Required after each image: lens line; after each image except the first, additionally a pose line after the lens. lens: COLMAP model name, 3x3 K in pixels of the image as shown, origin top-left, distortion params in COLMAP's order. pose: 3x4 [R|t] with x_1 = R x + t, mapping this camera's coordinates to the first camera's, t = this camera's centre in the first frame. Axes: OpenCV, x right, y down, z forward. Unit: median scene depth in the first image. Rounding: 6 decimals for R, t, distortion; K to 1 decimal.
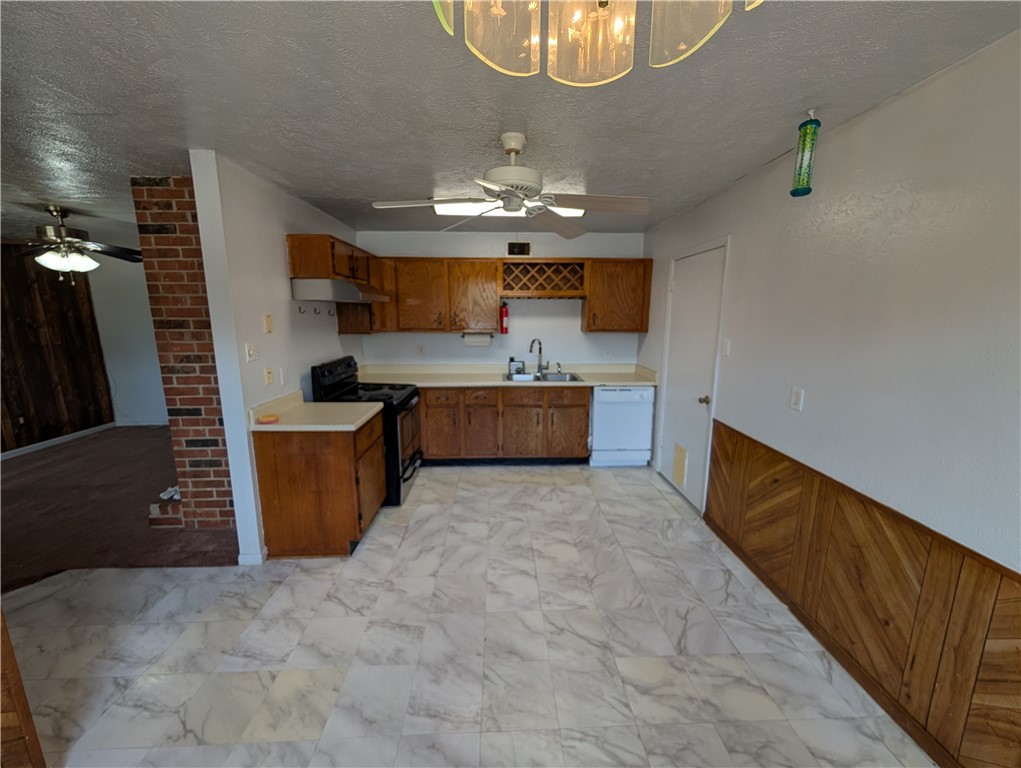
lens RADIAL K [[388.7, 0, 511.7], [0, 388.7, 380.4], [0, 0, 1]] dist [-0.000174, 0.000574]
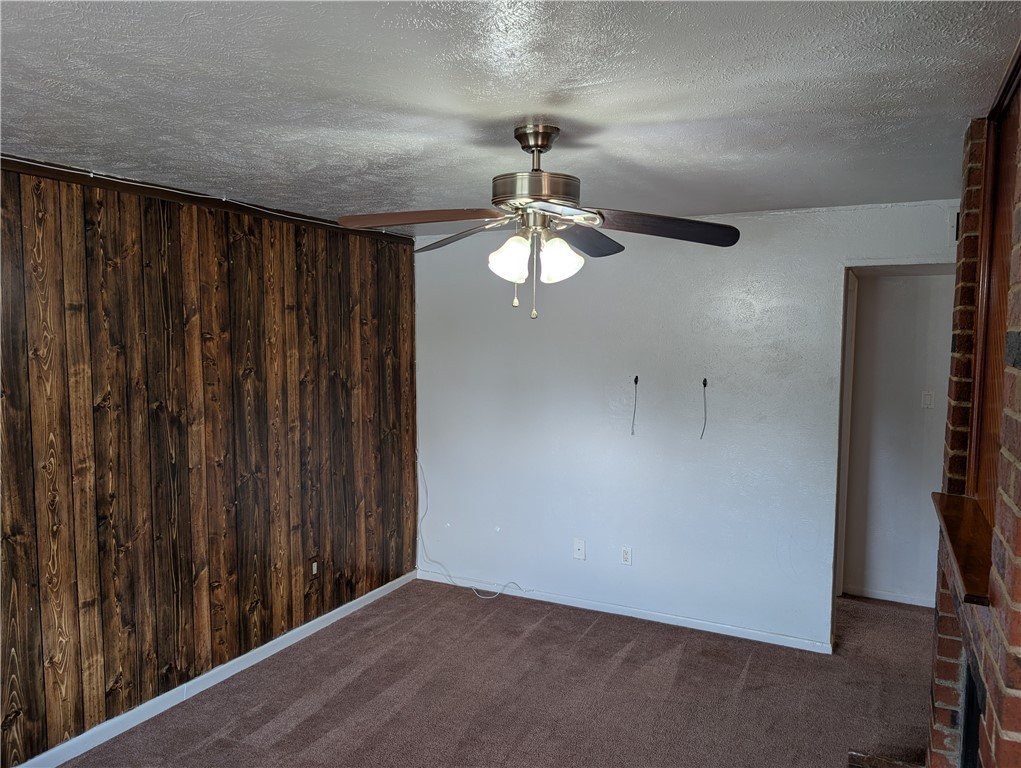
lens RADIAL K [[730.8, 0, 511.4], [0, 730.8, 387.5], [0, 0, 1]] dist [-0.009792, -0.000785]
pose [[0.873382, 0.044361, -0.485011, -0.787246], [-0.092809, 0.992754, -0.076325, -0.115125], [0.478111, 0.111675, 0.871171, 0.352742]]
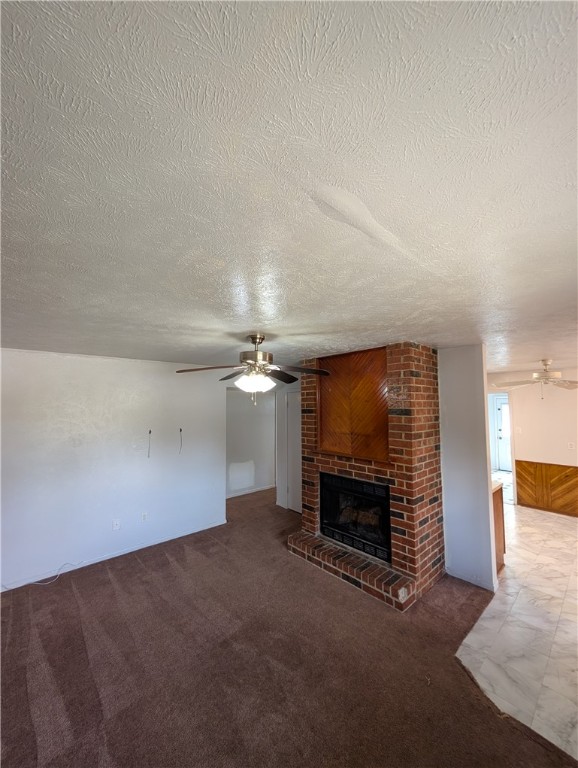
lens RADIAL K [[292.4, 0, 292.9], [0, 292.4, 385.7], [0, 0, 1]] dist [-0.000174, 0.000574]
pose [[0.766166, 0.043922, 0.641141, -1.559056], [0.116313, 0.971708, -0.205562, -0.123935], [-0.632030, 0.232067, 0.739380, 0.354978]]
